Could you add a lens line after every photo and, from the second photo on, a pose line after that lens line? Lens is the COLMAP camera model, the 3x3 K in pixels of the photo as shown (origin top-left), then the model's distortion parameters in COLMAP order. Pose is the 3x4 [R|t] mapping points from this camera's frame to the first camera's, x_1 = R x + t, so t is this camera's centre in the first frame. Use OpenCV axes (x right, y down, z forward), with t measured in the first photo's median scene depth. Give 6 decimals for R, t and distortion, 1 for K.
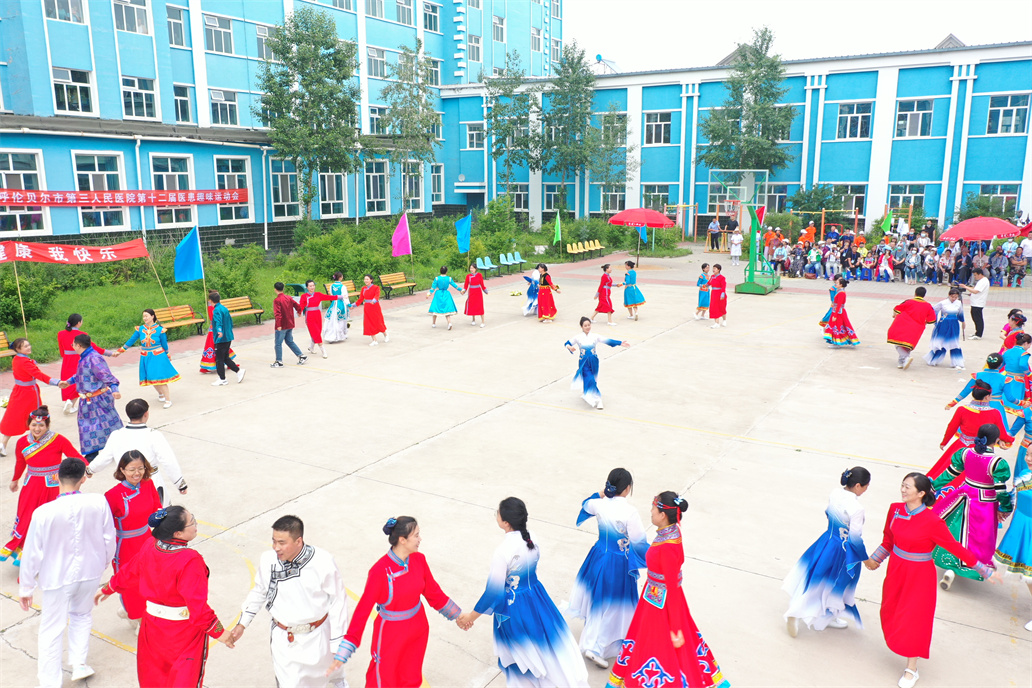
lens RADIAL K [[816.8, 0, 516.0], [0, 816.8, 344.0], [0, 0, 1]] dist [0.019672, 0.007009]
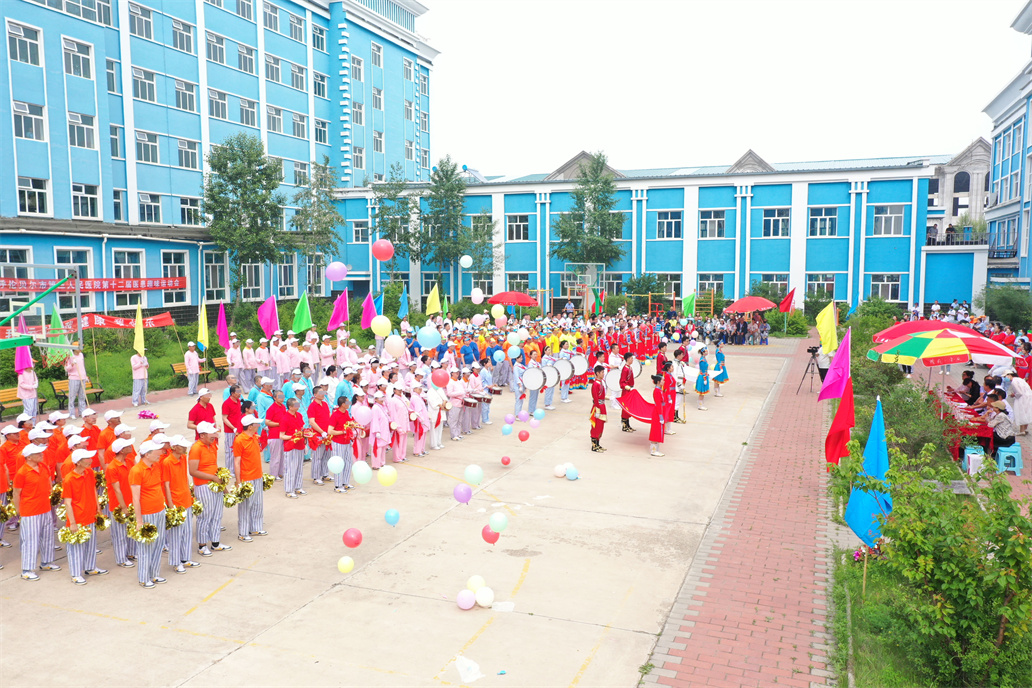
lens RADIAL K [[819.3, 0, 516.0], [0, 819.3, 344.0], [0, 0, 1]] dist [0.004823, 0.004273]
pose [[0.983965, -0.015393, 0.177696, -0.063328], [0.034161, 0.994090, -0.103048, 0.043307], [-0.175059, 0.107466, 0.978675, -0.223556]]
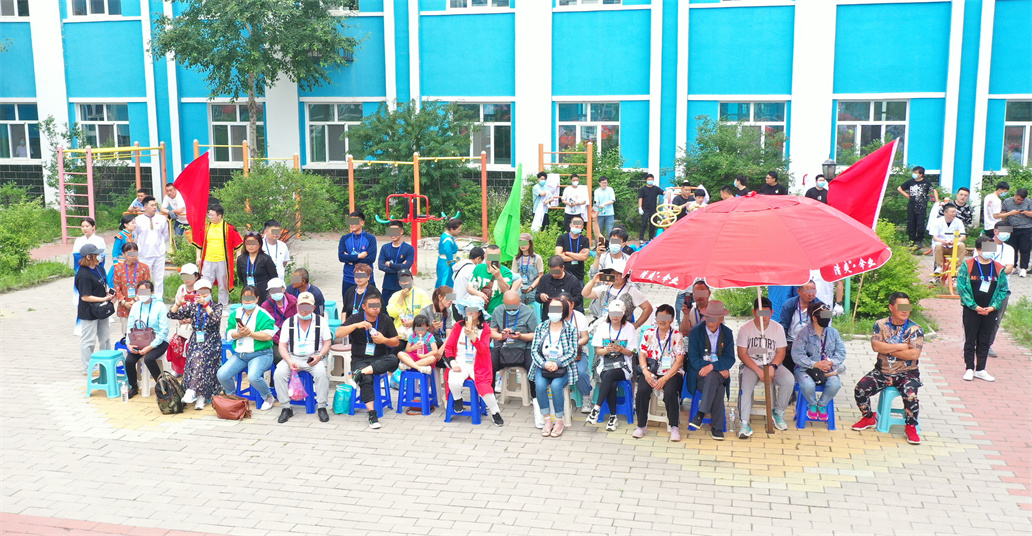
lens RADIAL K [[1036.1, 0, 516.0], [0, 1036.1, 268.0], [0, 0, 1]] dist [0.017073, 0.006577]
pose [[0.946603, -0.050512, 0.318419, 0.269339], [0.064712, 0.997319, -0.034168, -0.088570], [-0.315840, 0.052949, 0.947334, 0.497610]]
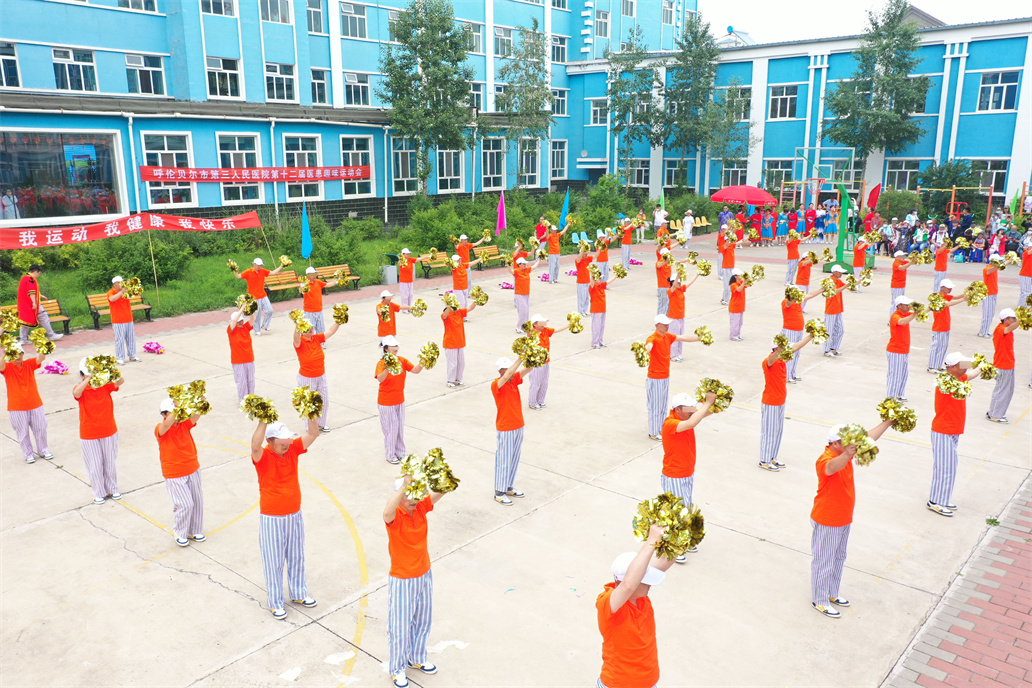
lens RADIAL K [[816.8, 0, 516.0], [0, 816.8, 344.0], [0, 0, 1]] dist [0.019672, 0.007009]
pose [[0.984129, 0.038571, -0.173212, 0.053392], [-0.033267, 0.998888, 0.033423, 0.002877], [0.174308, -0.027130, 0.984317, -0.032497]]
